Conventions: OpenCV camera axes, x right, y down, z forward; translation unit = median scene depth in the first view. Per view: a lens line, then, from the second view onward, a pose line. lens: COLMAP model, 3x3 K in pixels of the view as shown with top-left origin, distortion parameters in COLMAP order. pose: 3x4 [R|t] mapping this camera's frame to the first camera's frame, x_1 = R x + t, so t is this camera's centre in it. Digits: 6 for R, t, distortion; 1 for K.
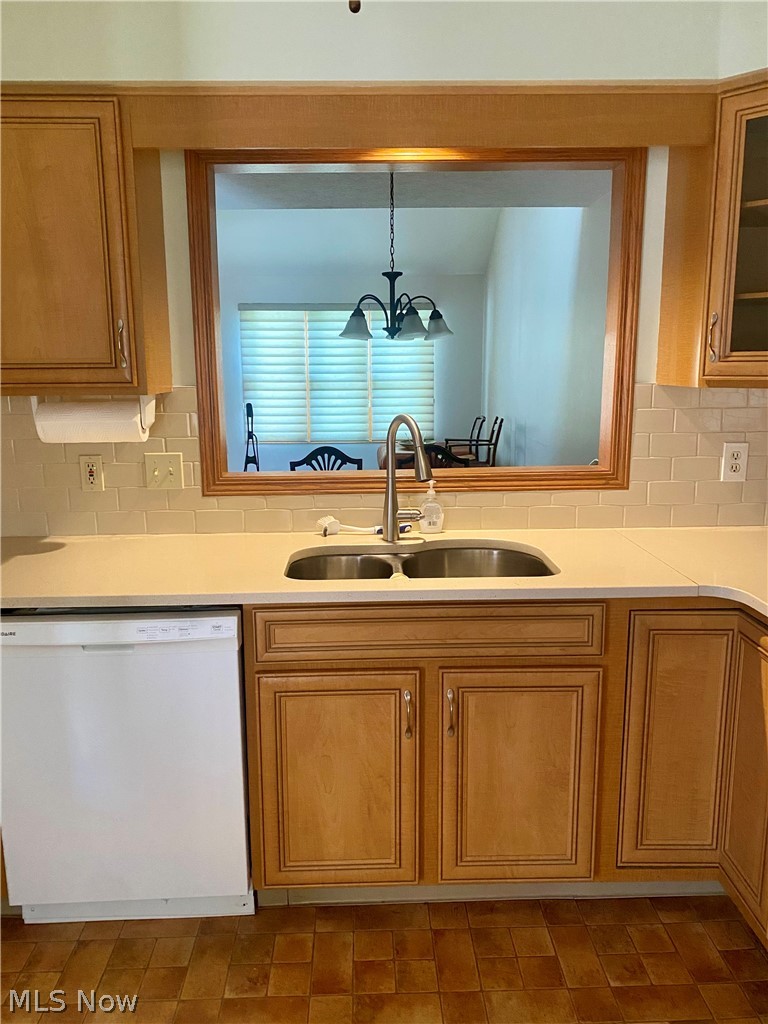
lens RADIAL K [[784.3, 0, 376.7], [0, 784.3, 517.5], [0, 0, 1]] dist [0.014190, -0.045519]
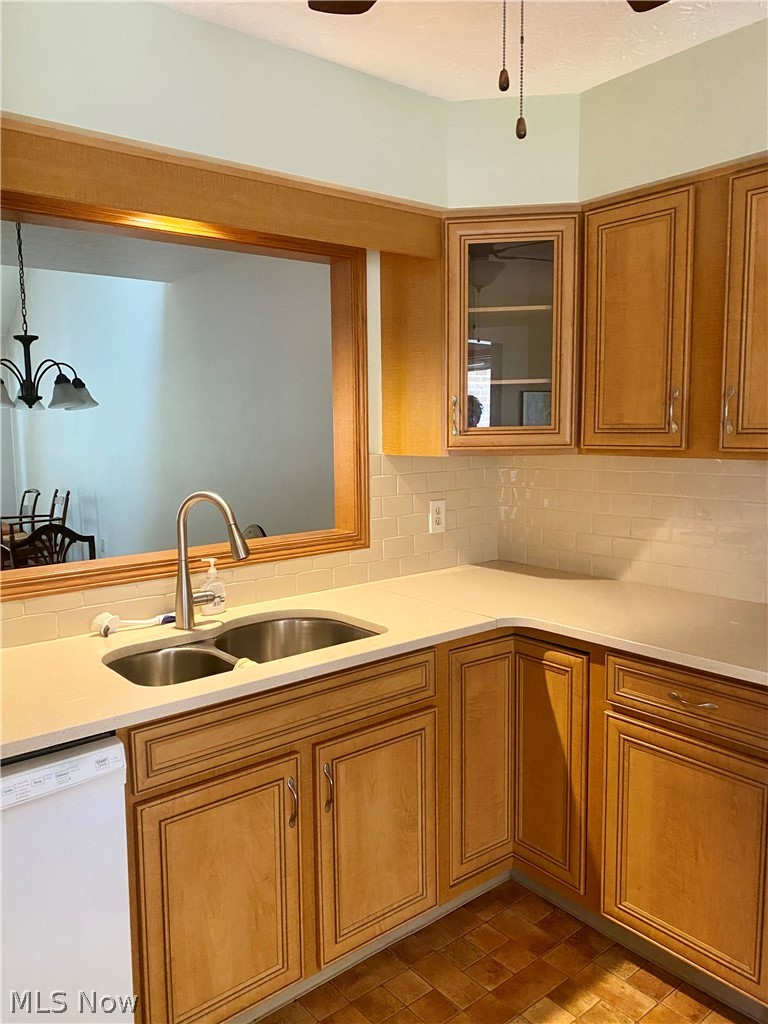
lens RADIAL K [[784.3, 0, 380.2], [0, 784.3, 516.9], [0, 0, 1]] dist [0.014190, -0.045519]
pose [[0.781178, -0.074545, 0.619842, -0.428975], [0.125319, 0.991361, -0.038711, -0.041848], [-0.611601, 0.107918, 0.783771, 0.139835]]
